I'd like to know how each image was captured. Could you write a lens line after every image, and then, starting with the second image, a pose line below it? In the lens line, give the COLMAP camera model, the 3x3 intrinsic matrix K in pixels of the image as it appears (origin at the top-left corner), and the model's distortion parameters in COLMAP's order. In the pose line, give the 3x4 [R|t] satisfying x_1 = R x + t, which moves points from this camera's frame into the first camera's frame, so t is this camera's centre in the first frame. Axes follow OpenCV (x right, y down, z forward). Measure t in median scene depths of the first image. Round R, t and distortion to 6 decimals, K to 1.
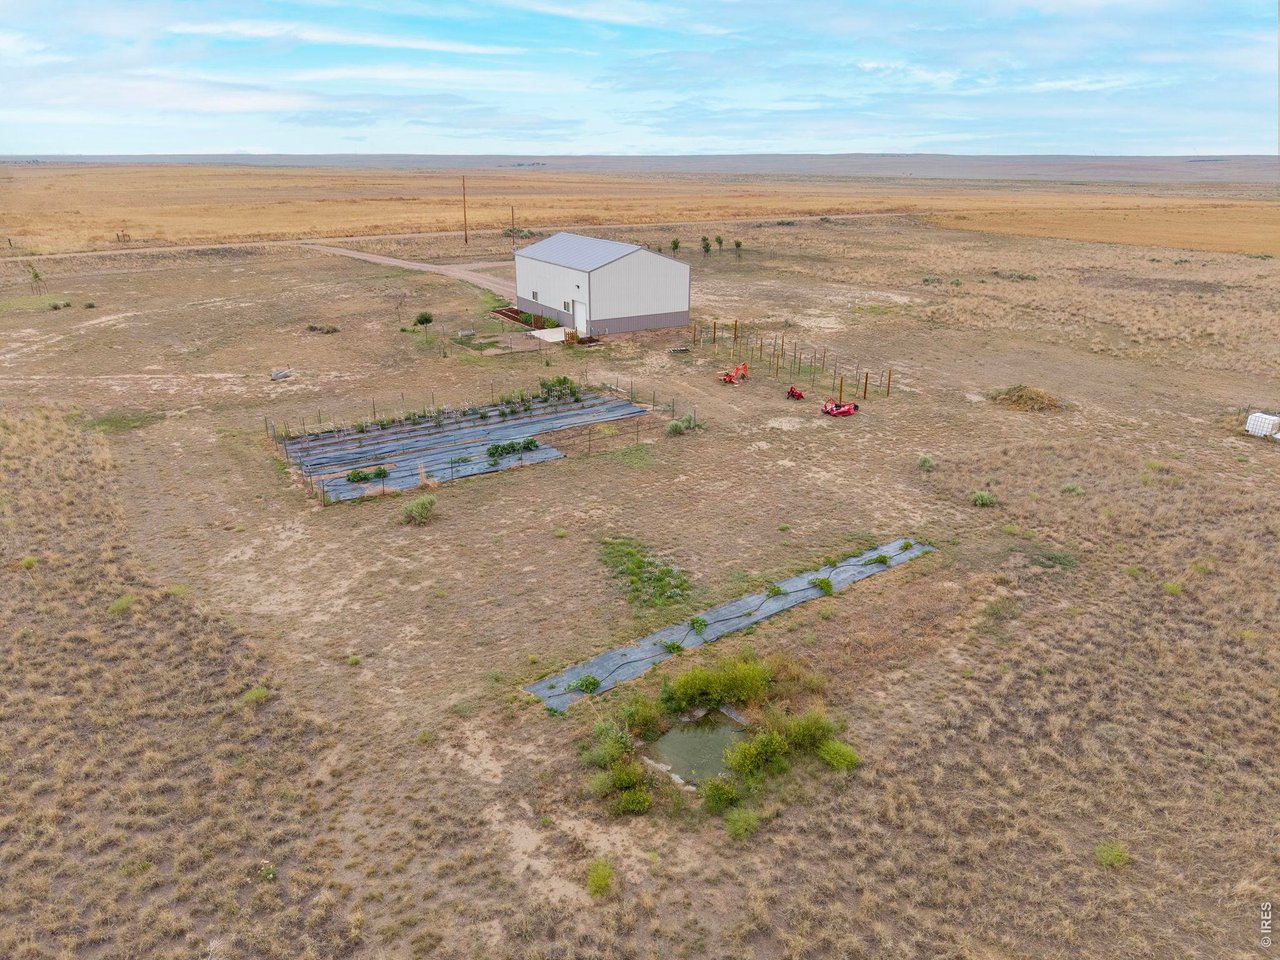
lens RADIAL K [[881.9, 0, 640.0], [0, 881.9, 480.0], [0, 0, 1]] dist [0.043661, -0.096333]
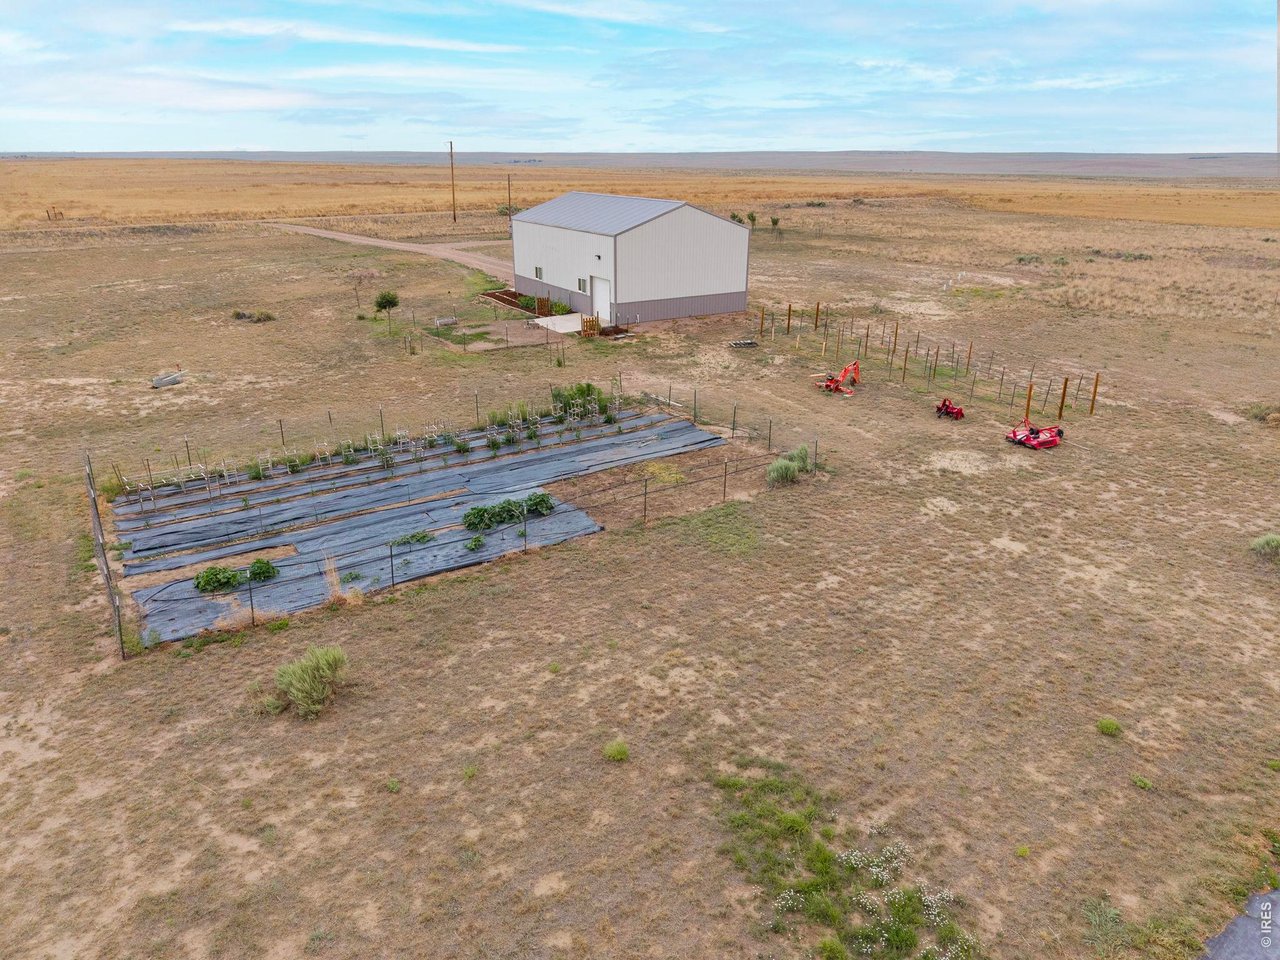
lens RADIAL K [[881.9, 0, 640.0], [0, 881.9, 480.0], [0, 0, 1]] dist [0.043661, -0.096333]
pose [[0.999994, -0.001052, 0.003429, -0.053282], [0.001045, 0.999997, 0.002081, -0.050129], [-0.003431, -0.002077, 0.999992, 0.371205]]
